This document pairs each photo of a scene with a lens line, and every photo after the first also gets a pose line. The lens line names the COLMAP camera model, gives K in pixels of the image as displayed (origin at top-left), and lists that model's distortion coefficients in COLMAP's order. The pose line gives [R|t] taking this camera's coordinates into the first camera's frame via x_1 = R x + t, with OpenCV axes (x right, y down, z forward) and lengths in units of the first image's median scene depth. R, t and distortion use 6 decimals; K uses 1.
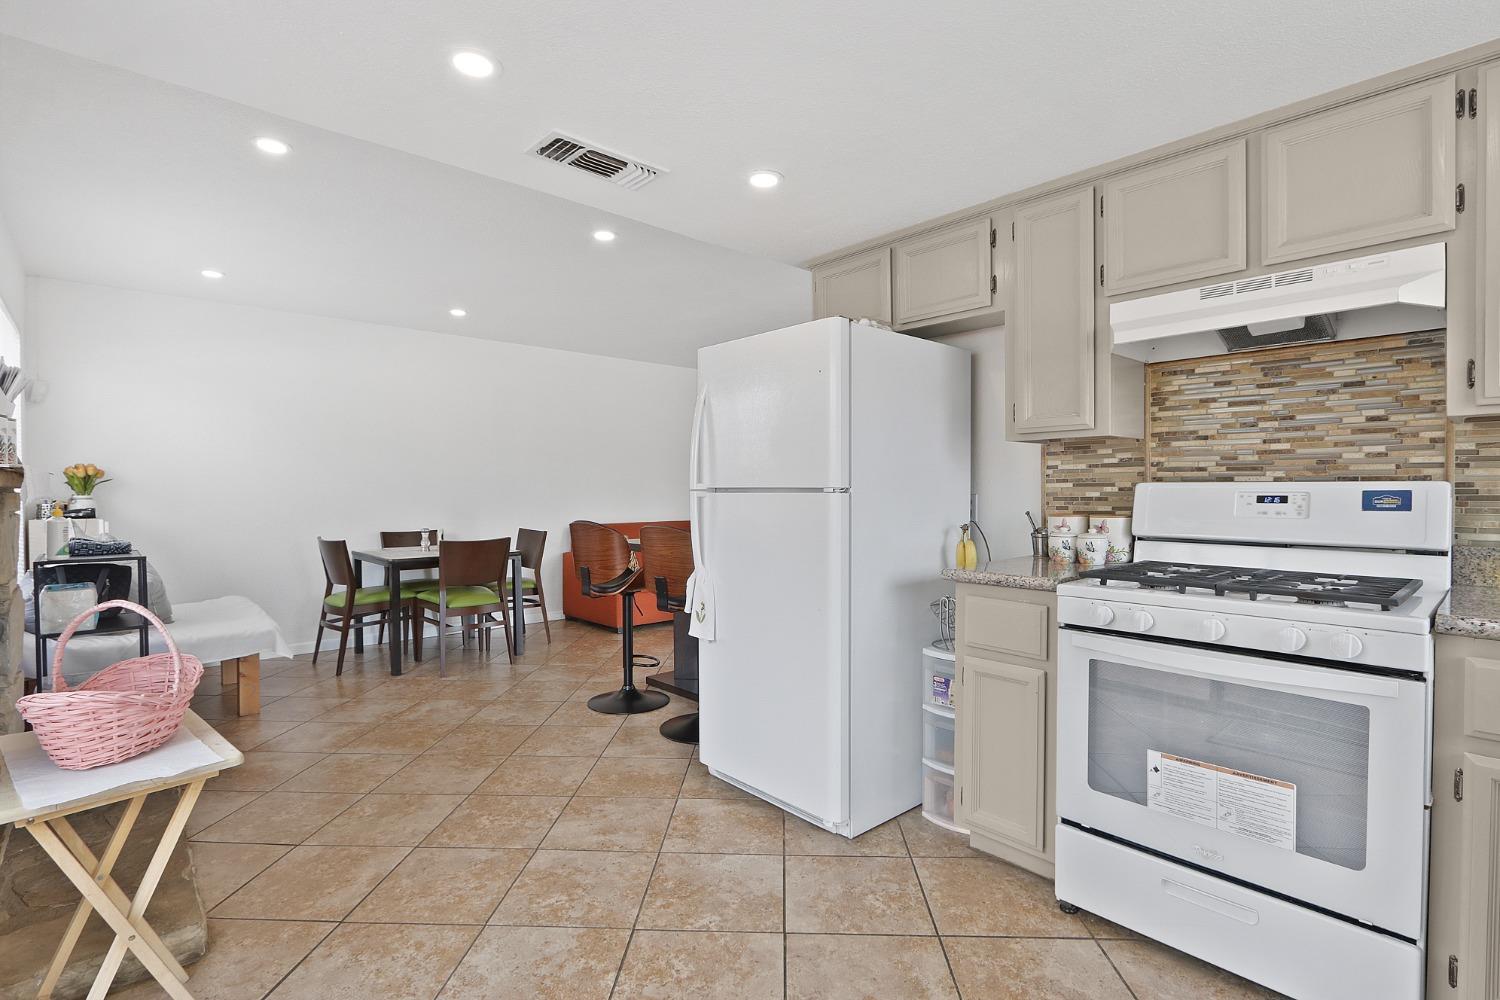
lens RADIAL K [[704.4, 0, 751.8], [0, 704.4, 498.9], [0, 0, 1]] dist [-0.001912, -0.000166]
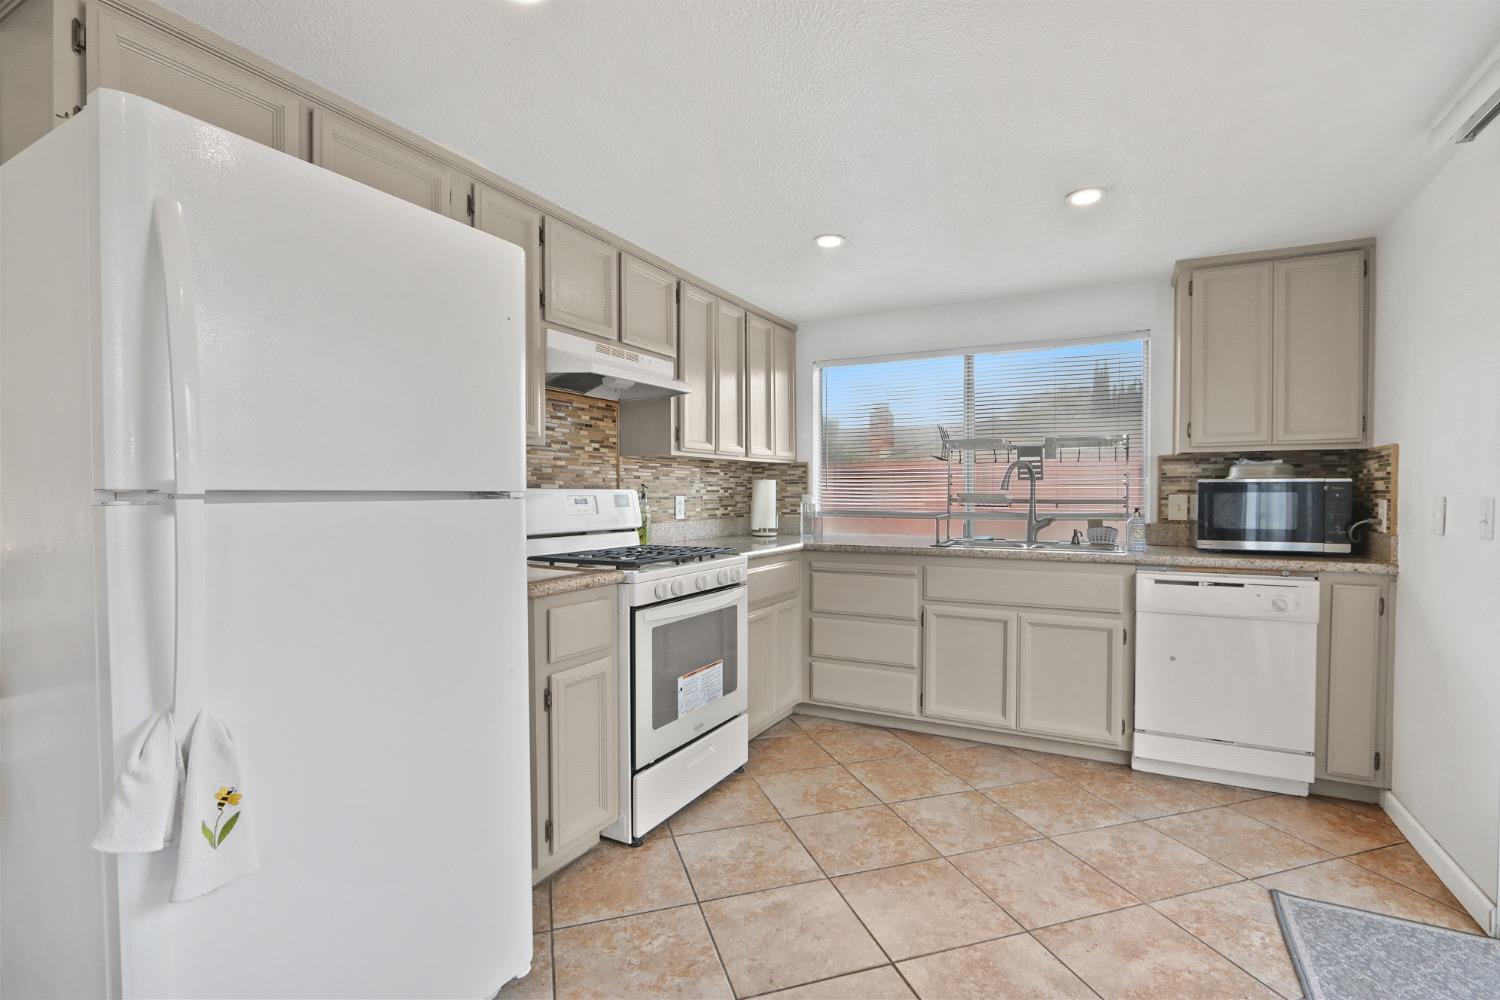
lens RADIAL K [[696.1, 0, 757.8], [0, 696.1, 510.0], [0, 0, 1]] dist [-0.007305, 0.000207]
pose [[-0.338566, -0.017876, 0.940773, -0.709464], [0.017510, 0.999527, 0.025294, -0.010798], [-0.940780, 0.025036, -0.338093, 1.169897]]
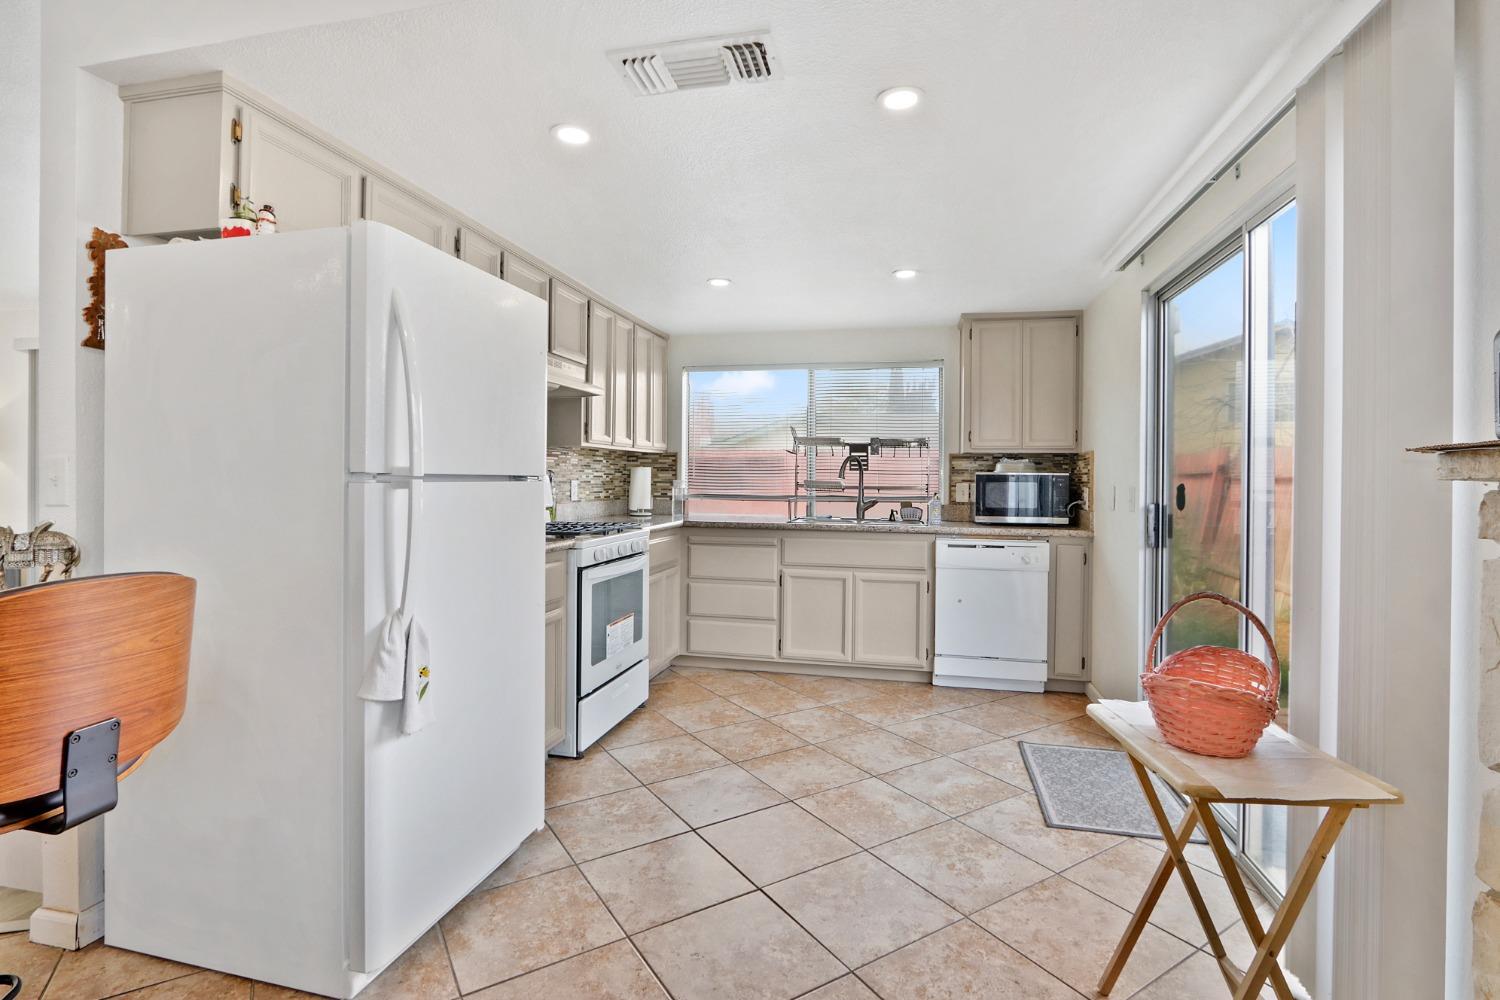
lens RADIAL K [[712.6, 0, 750.6], [0, 712.6, 483.6], [0, 0, 1]] dist [-0.001056, 0.000165]
pose [[-0.568199, -0.005167, 0.822875, -0.987943], [0.005750, 0.999931, 0.010249, -0.014250], [-0.822871, 0.010555, -0.568130, 1.527789]]
